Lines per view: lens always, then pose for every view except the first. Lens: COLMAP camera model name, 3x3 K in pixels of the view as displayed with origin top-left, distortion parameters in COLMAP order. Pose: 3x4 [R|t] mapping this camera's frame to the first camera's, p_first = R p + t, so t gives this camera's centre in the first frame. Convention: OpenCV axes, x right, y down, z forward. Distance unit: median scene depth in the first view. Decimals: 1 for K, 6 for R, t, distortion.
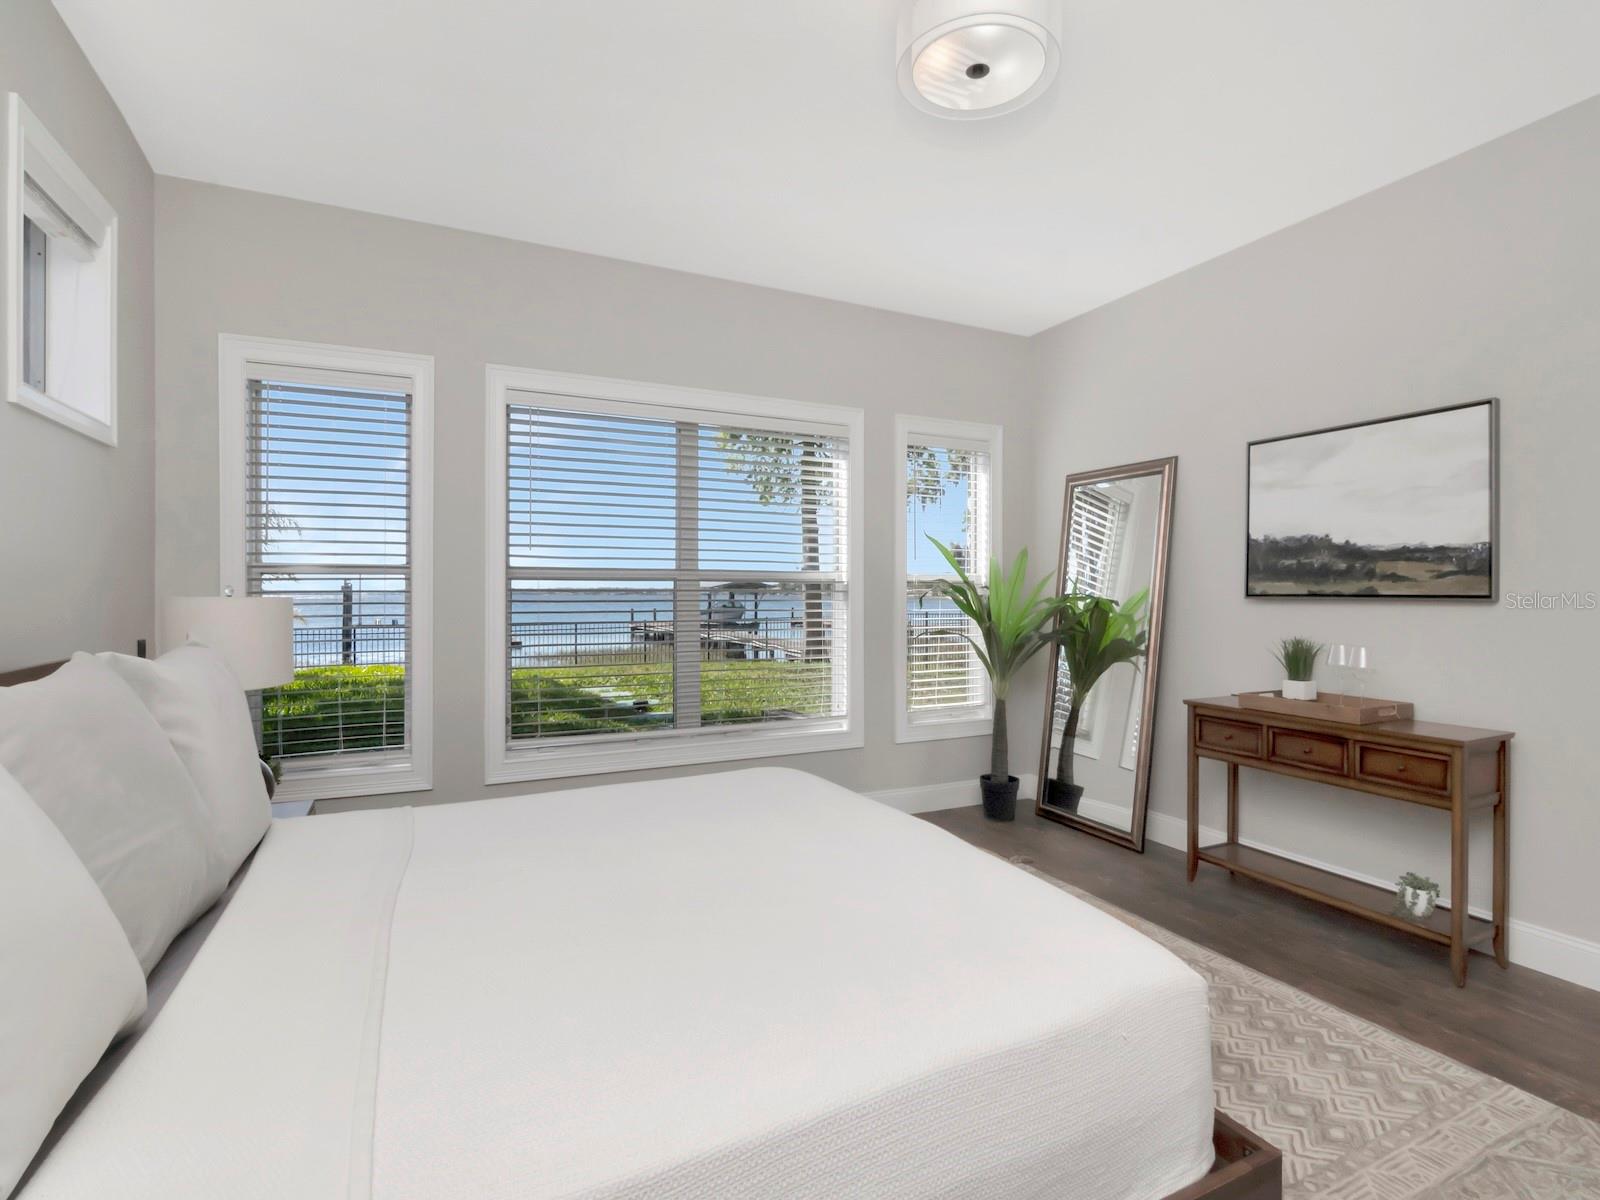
lens RADIAL K [[784.2, 0, 796.4], [0, 784.2, 601.1], [0, 0, 1]] dist [0.014163, 0.000205]
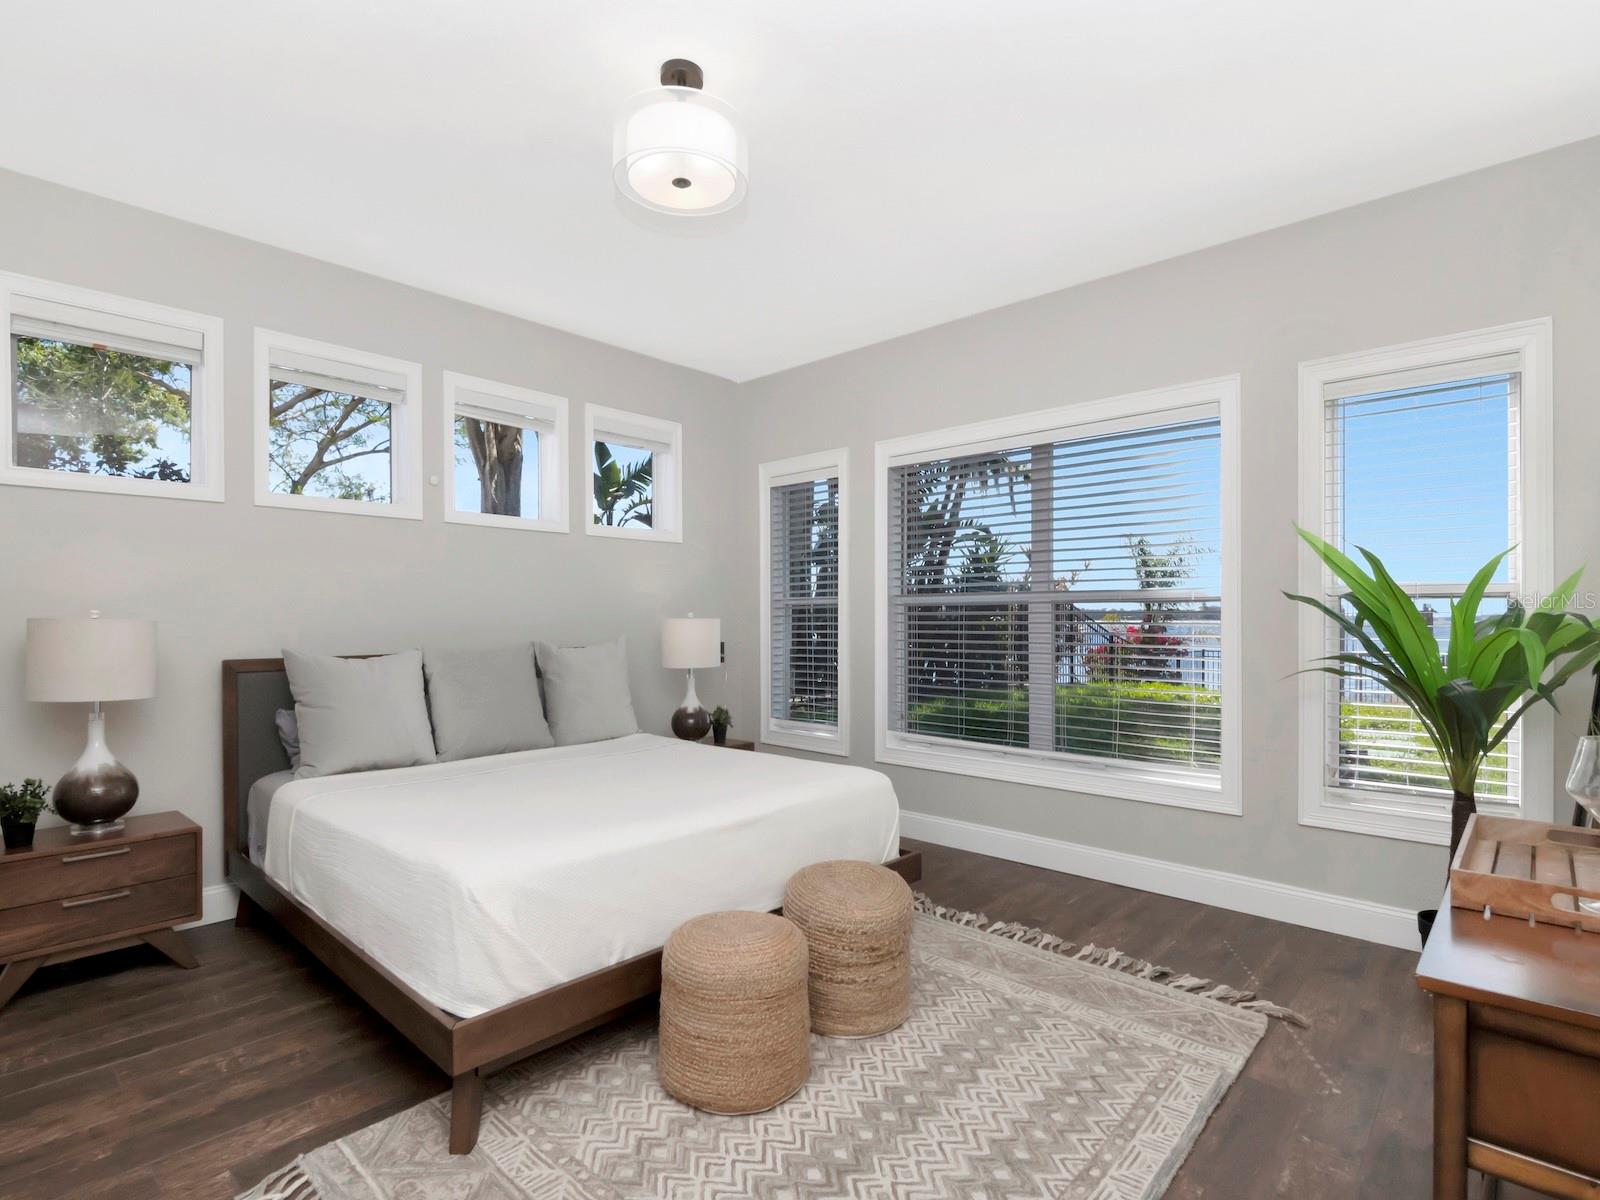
lens RADIAL K [[784.2, 0, 796.4], [0, 784.2, 601.1], [0, 0, 1]] dist [0.014163, 0.000205]
pose [[0.377861, -0.015643, -0.925730, 0.582673], [-0.007573, 0.999772, -0.019986, -0.004543], [0.925831, 0.014563, 0.377656, 0.288596]]
